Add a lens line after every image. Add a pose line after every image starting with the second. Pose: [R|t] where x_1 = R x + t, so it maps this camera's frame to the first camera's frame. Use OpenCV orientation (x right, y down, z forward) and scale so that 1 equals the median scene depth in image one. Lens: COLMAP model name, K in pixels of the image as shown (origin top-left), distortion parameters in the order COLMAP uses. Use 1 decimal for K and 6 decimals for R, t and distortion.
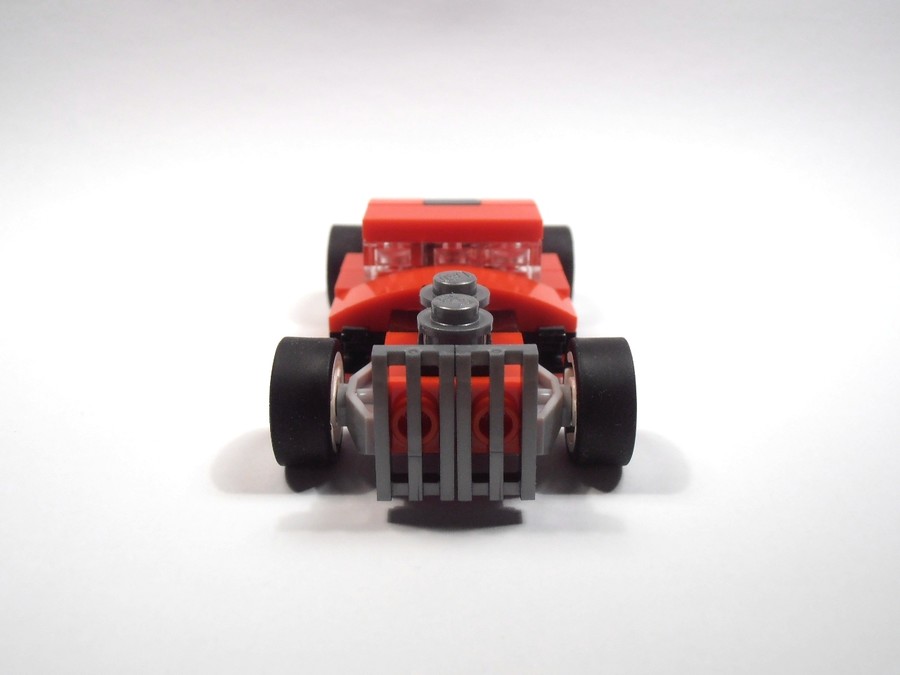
lens RADIAL K [[985.7, 0, 450.0], [0, 985.7, 337.5], [0, 0, 1]] dist [0.012585, 0.003598]
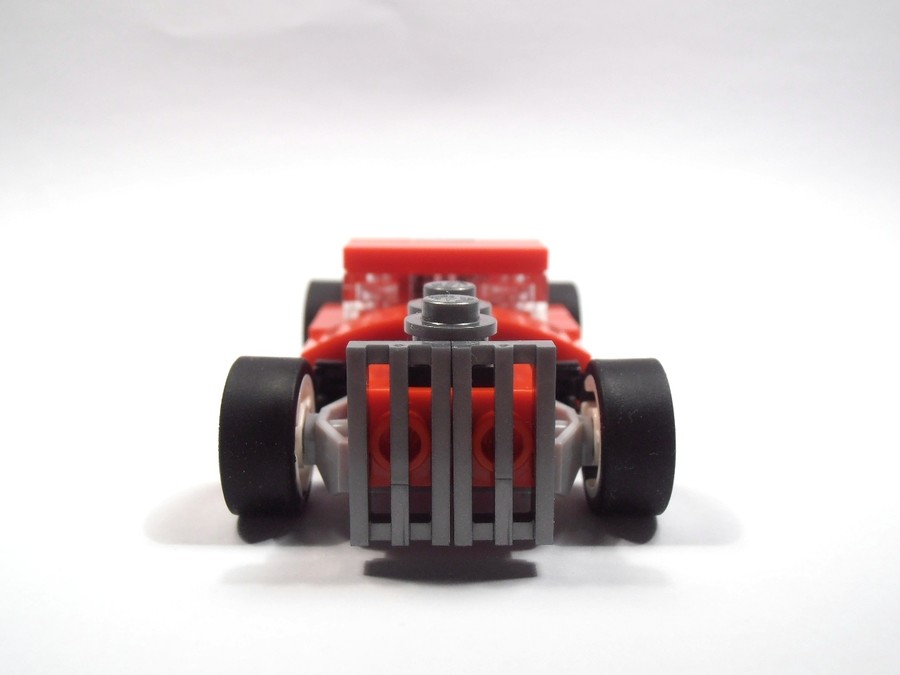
lens RADIAL K [[949.1, 0, 450.0], [0, 949.1, 337.5], [0, 0, 1]] dist [-0.017335, -0.008391]
pose [[0.999889, 0.003895, 0.014412, -0.006863], [-0.001286, 0.984253, -0.176763, 0.133682], [-0.014873, 0.176724, 0.984148, 0.230096]]
